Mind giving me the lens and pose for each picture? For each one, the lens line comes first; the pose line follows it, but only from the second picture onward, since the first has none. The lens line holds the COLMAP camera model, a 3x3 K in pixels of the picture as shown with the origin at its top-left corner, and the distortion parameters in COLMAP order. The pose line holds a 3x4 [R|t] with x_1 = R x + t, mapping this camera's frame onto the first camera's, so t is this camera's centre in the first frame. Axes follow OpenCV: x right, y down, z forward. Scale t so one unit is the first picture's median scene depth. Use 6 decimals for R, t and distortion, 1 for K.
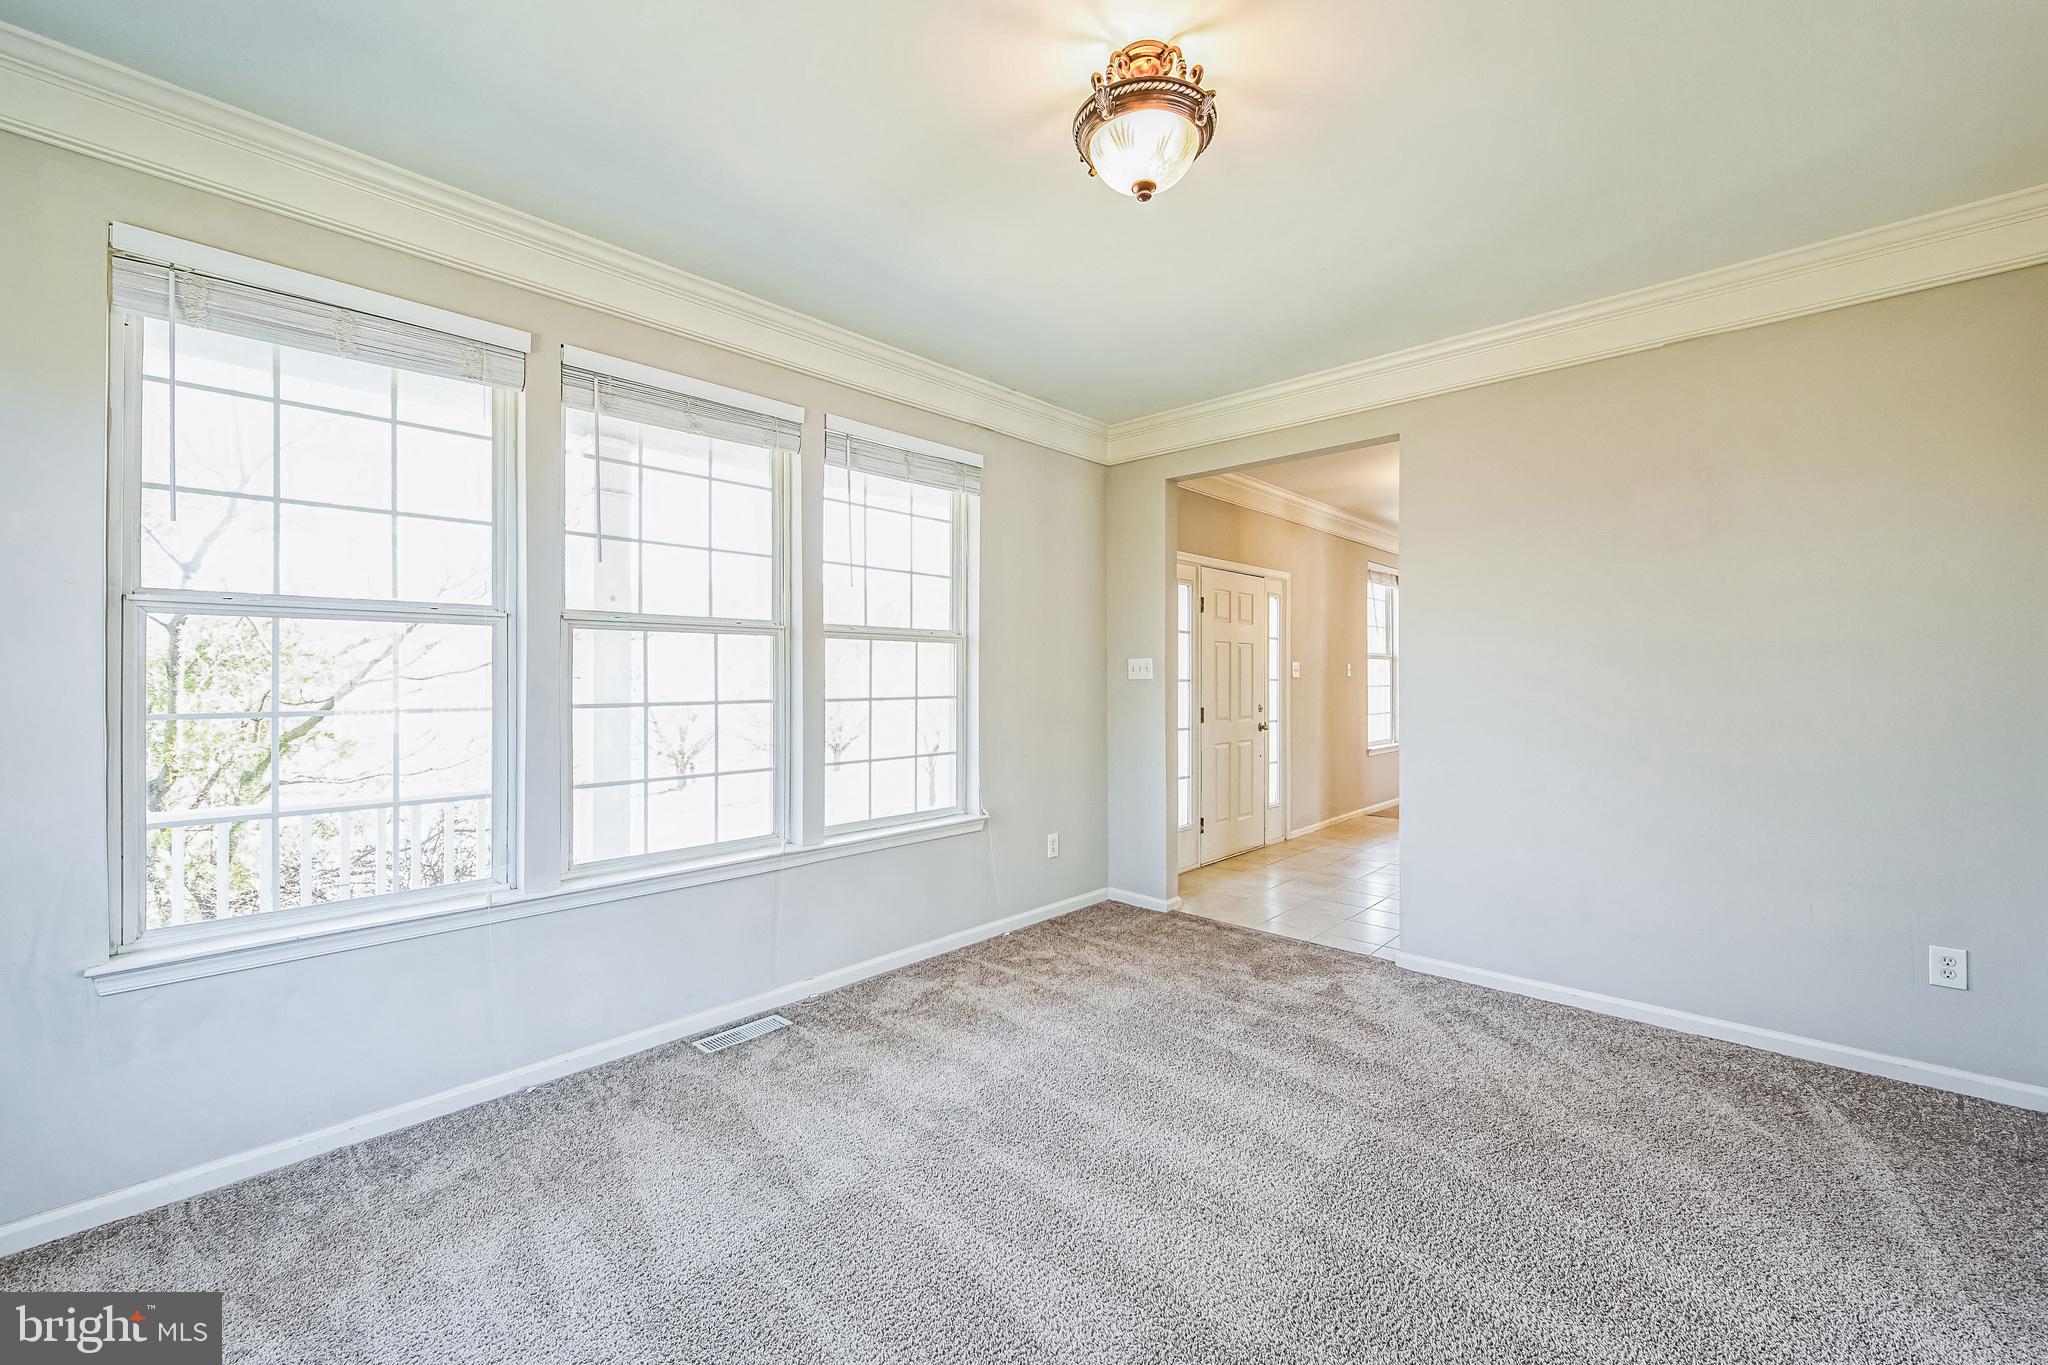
lens RADIAL K [[824.7, 0, 1031.4], [0, 824.7, 678.1], [0, 0, 1]] dist [-0.004202, -0.000084]
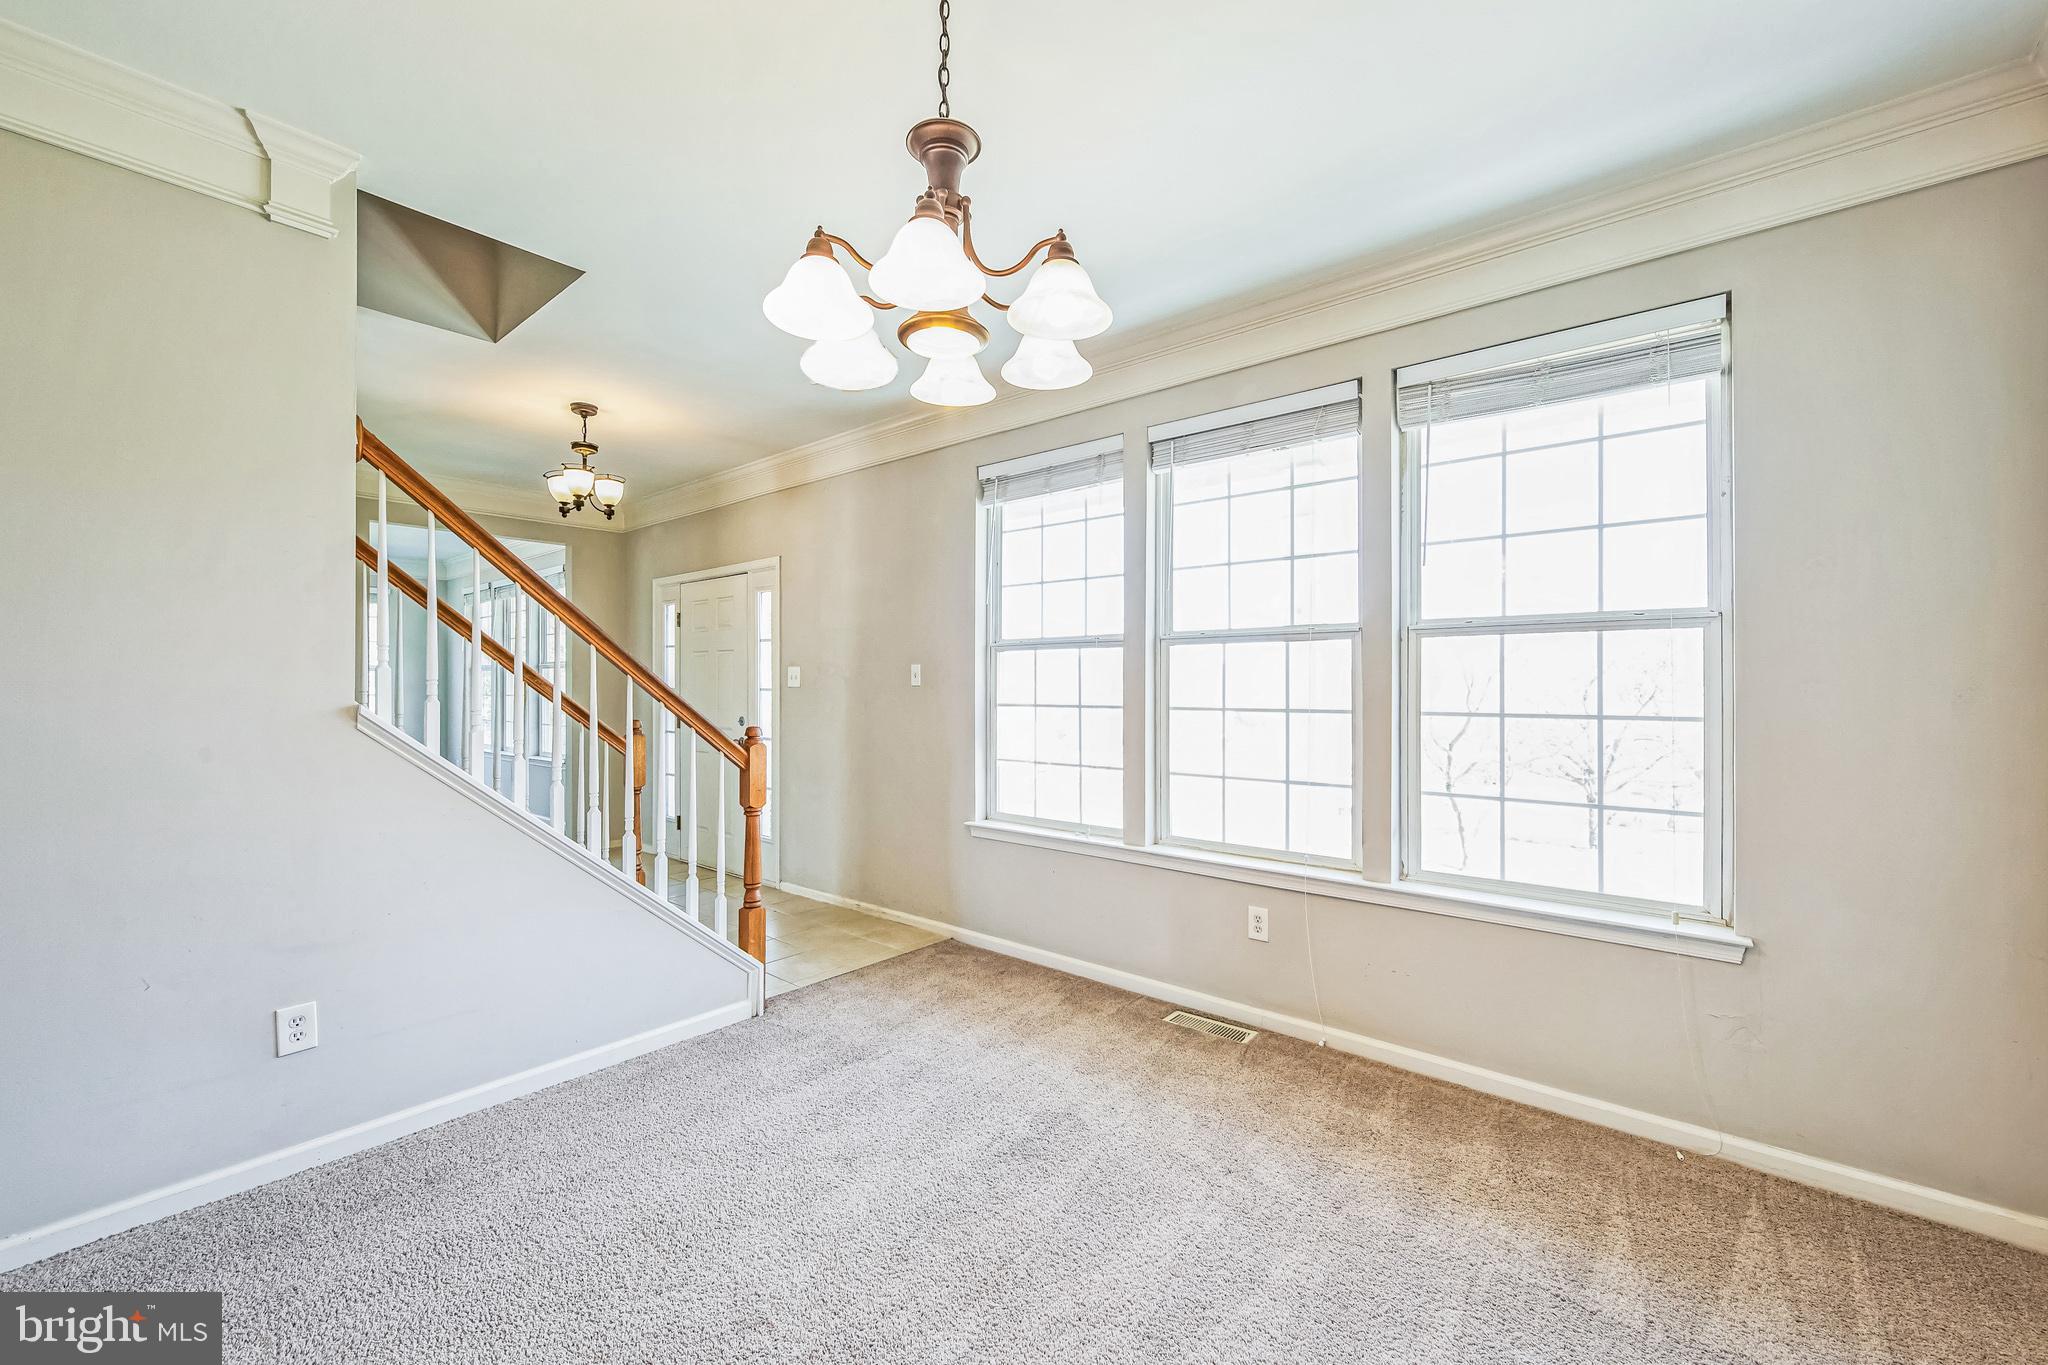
lens RADIAL K [[824.7, 0, 1037.0], [0, 824.7, 682.0], [0, 0, 1]] dist [-0.004202, -0.000084]
pose [[0.062854, 0.000233, -0.998023, 0.679649], [-0.003621, 0.999993, 0.000006, -0.003584], [0.998016, 0.003614, 0.062854, 0.722875]]
